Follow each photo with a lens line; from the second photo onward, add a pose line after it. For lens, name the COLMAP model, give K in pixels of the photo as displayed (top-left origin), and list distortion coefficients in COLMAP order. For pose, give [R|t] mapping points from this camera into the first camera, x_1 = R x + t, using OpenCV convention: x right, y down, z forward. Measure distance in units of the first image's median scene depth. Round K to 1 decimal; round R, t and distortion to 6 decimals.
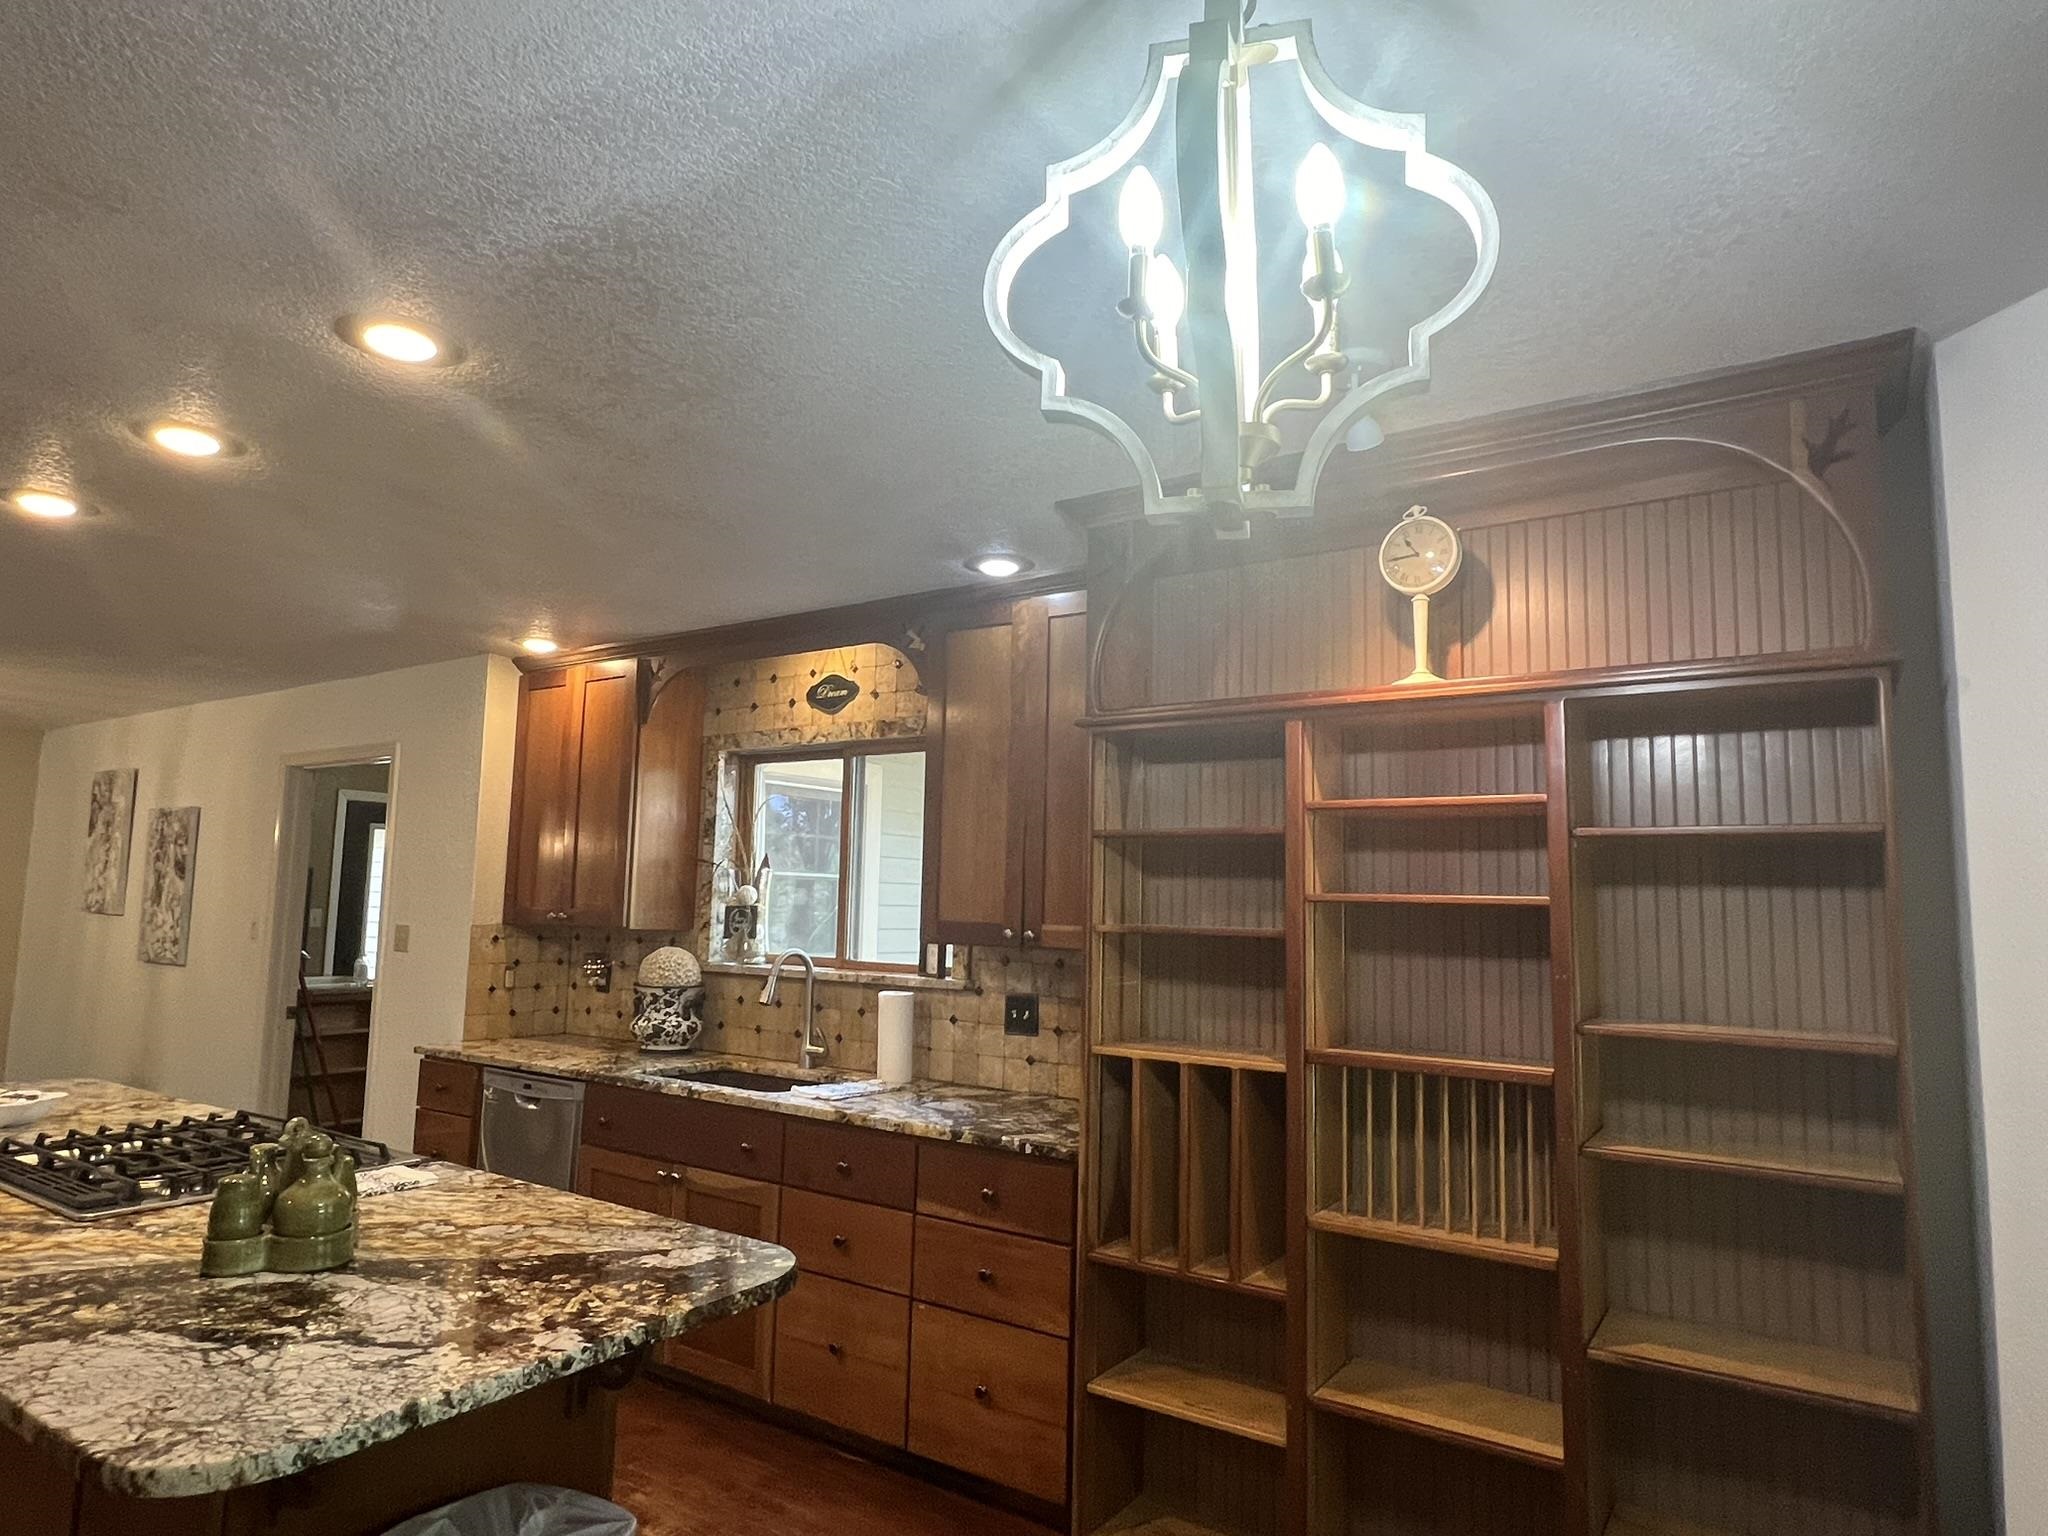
lens RADIAL K [[1193.2, 0, 1023.8], [0, 1193.2, 779.7], [0, 0, 1]] dist [-0.004032, 0.002054]
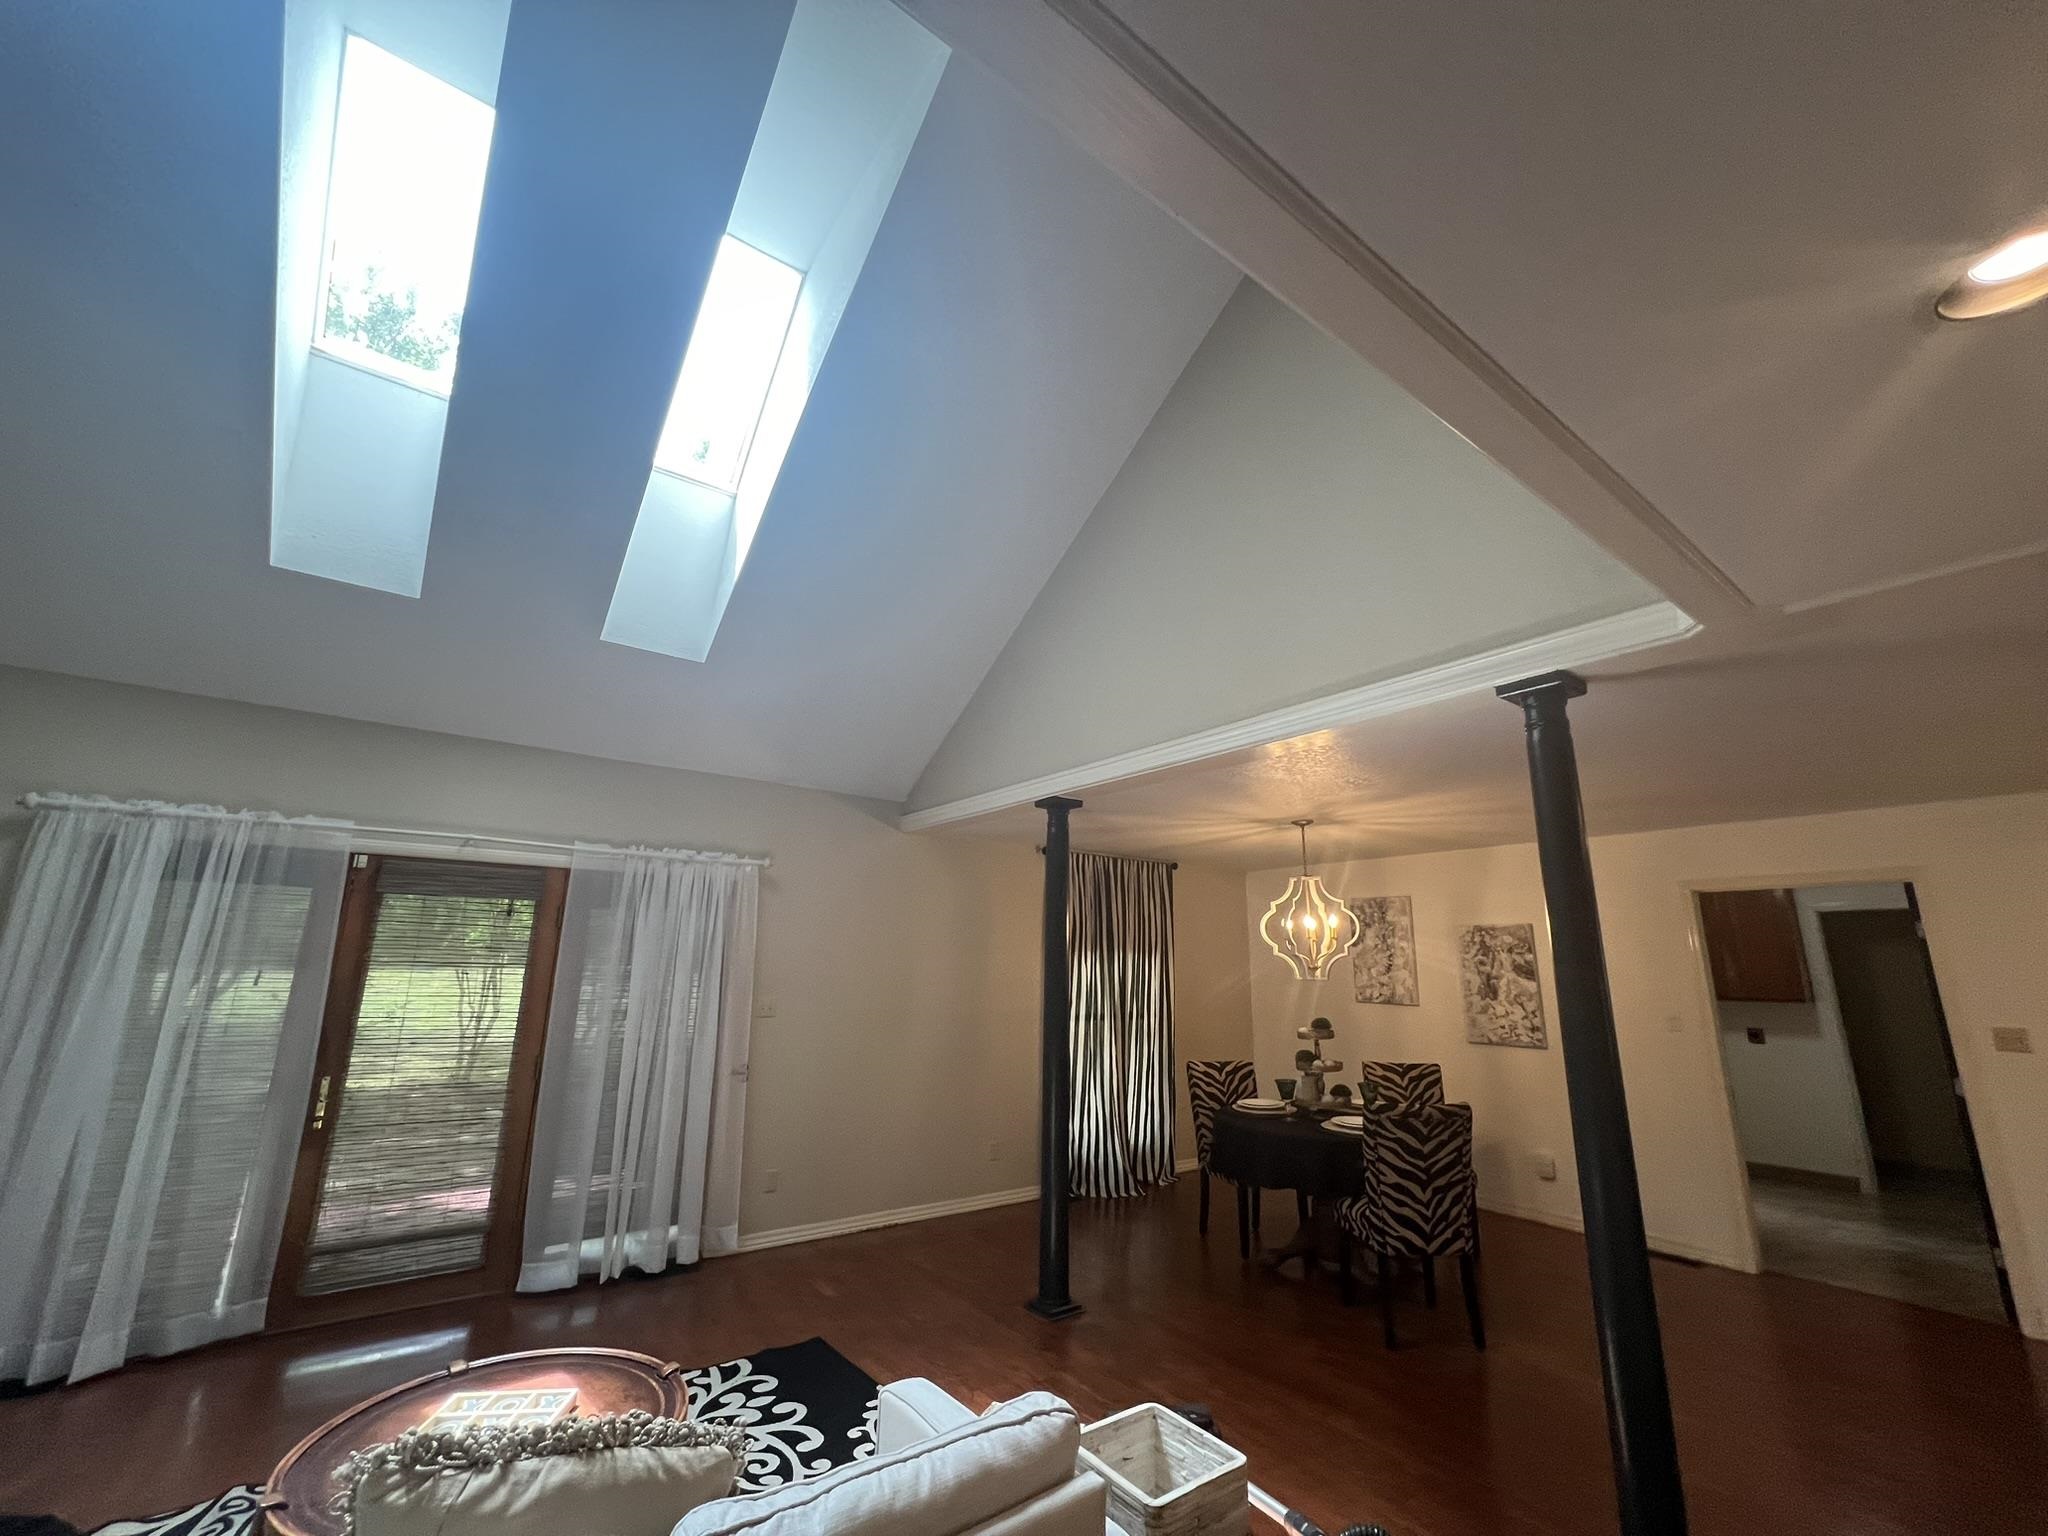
lens RADIAL K [[828.6, 0, 1025.4], [0, 828.6, 763.0], [0, 0, 1]] dist [-0.001779, -0.000319]
pose [[0.941808, -0.088814, -0.324206, -1.438594], [0.041777, 0.987913, -0.149272, -0.063441], [0.333545, 0.127041, 0.934135, -0.115238]]
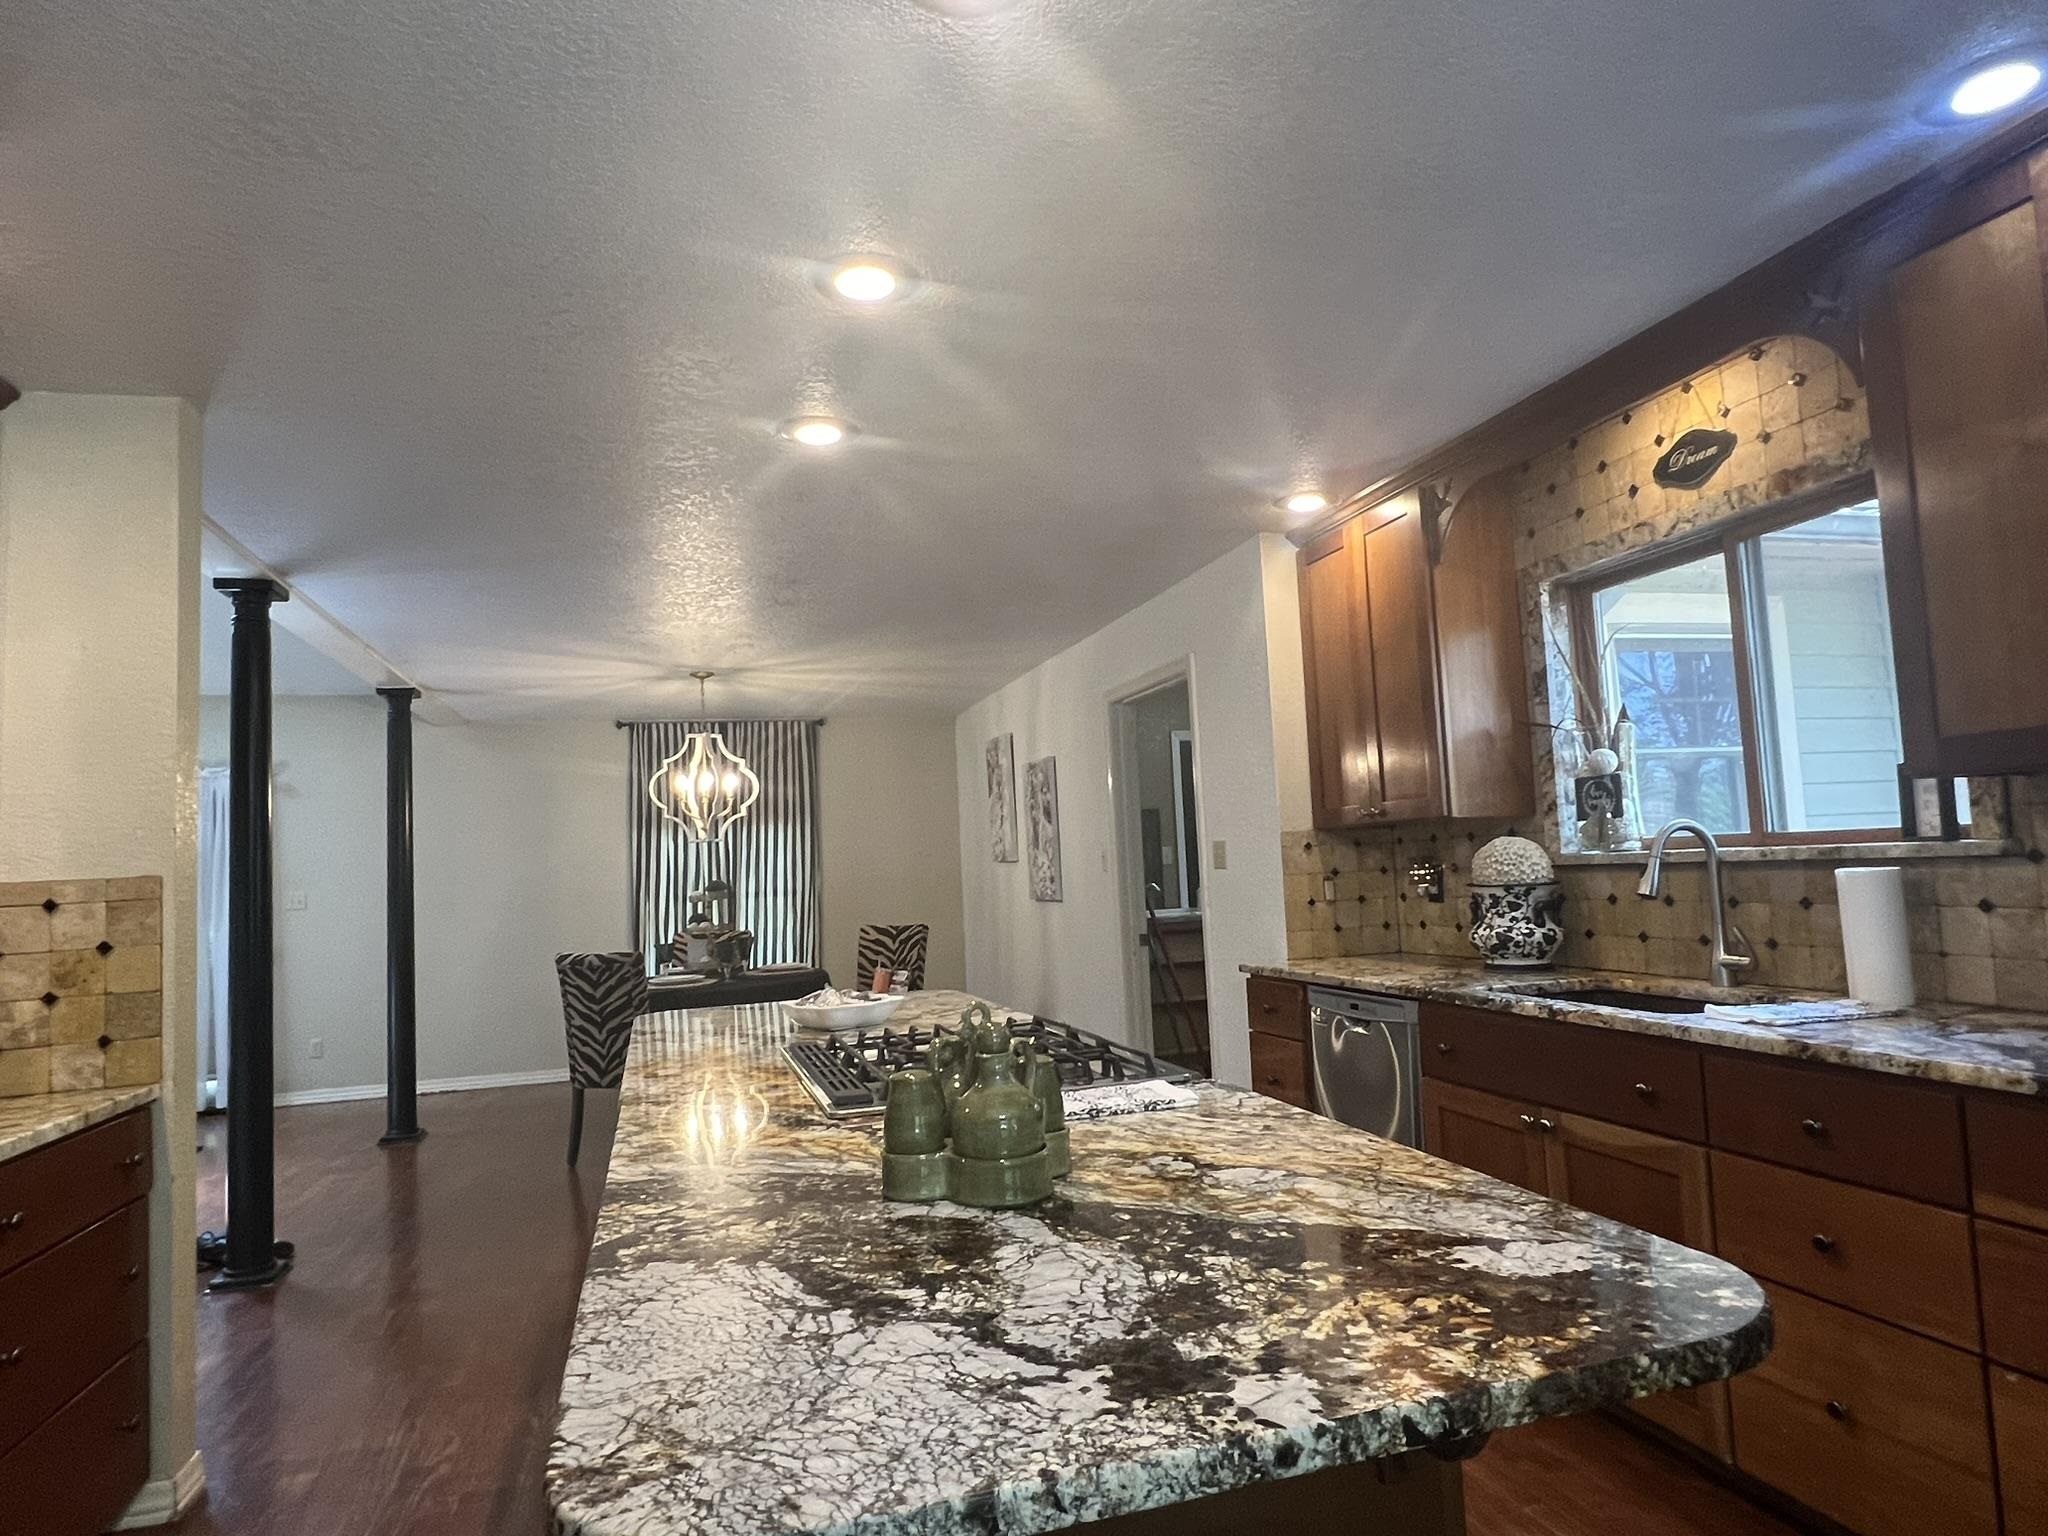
lens RADIAL K [[1193.2, 0, 1024.5], [0, 1193.2, 778.3], [0, 0, 1]] dist [-0.004032, 0.002054]
pose [[0.768518, -0.107542, -0.630726, -0.045836], [0.132483, 0.991156, -0.007572, 0.075422], [0.625962, -0.077741, 0.775969, 0.218384]]
